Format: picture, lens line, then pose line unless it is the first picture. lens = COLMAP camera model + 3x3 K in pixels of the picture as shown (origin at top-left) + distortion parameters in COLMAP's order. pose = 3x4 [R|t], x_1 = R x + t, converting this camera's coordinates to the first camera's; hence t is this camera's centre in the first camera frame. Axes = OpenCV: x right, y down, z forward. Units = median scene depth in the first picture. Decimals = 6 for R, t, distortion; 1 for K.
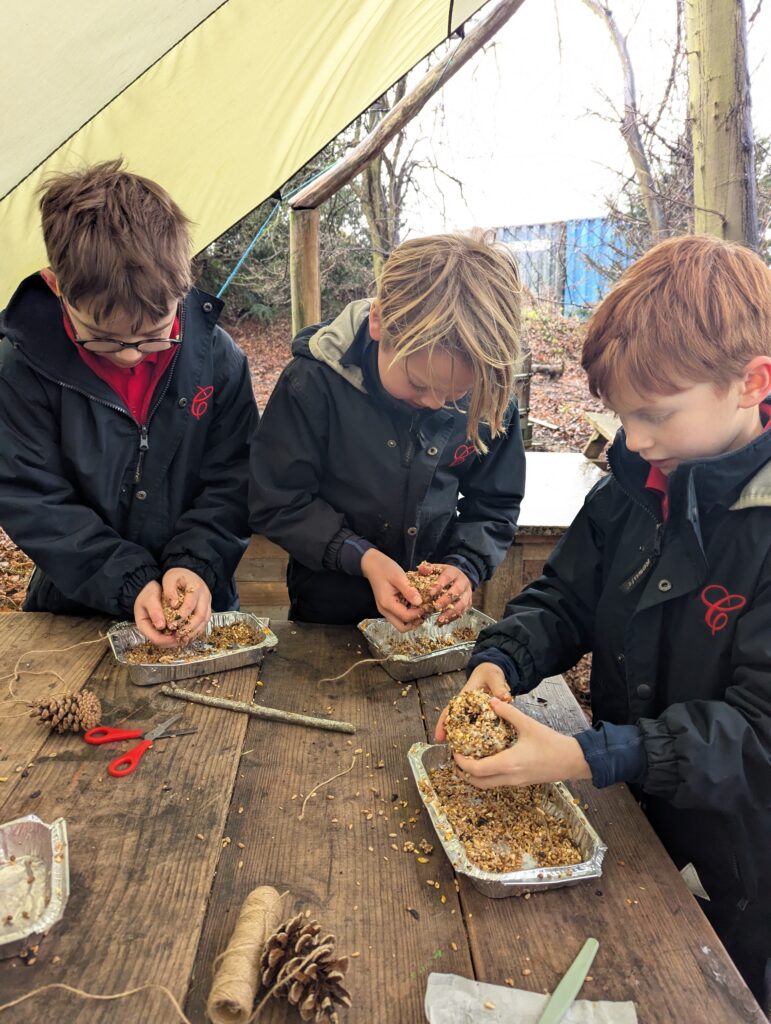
lens RADIAL K [[719.5, 0, 385.5], [0, 719.5, 514.7], [0, 0, 1]] dist [0.057310, 0.001523]
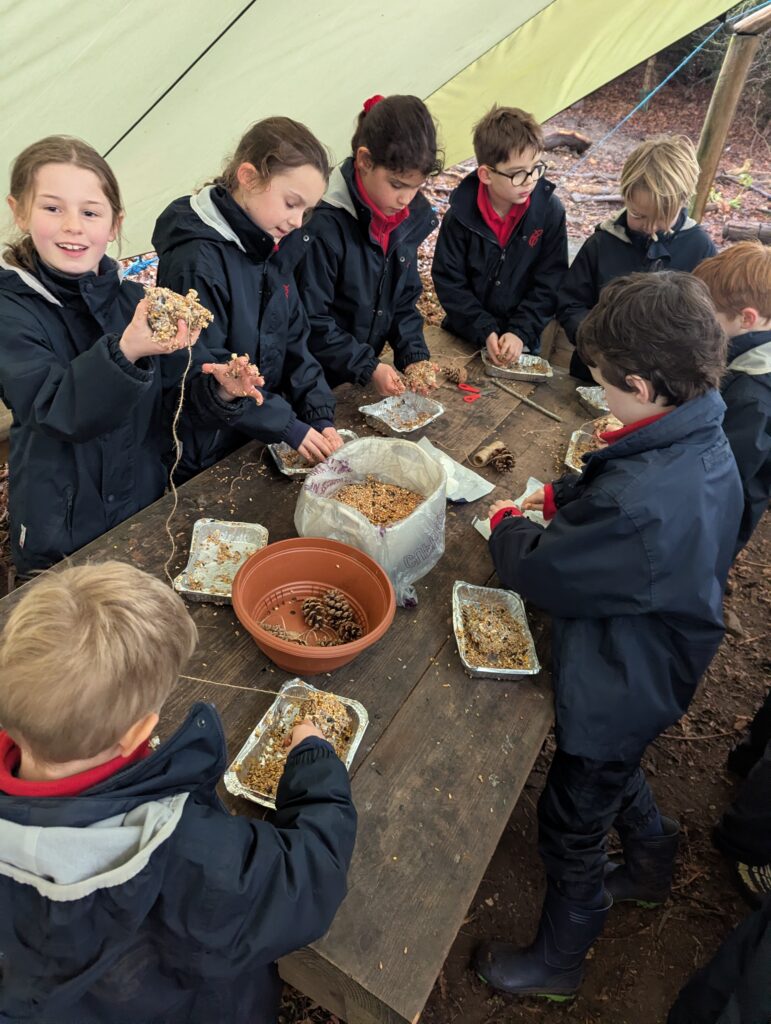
lens RADIAL K [[718.0, 0, 384.9], [0, 718.0, 512.1], [0, 0, 1]] dist [0.005374, 0.000600]
pose [[0.836726, 0.377944, -0.396294, 0.472806], [-0.236056, 0.901901, 0.361736, -0.124133], [0.494133, -0.209126, 0.843859, -1.182699]]
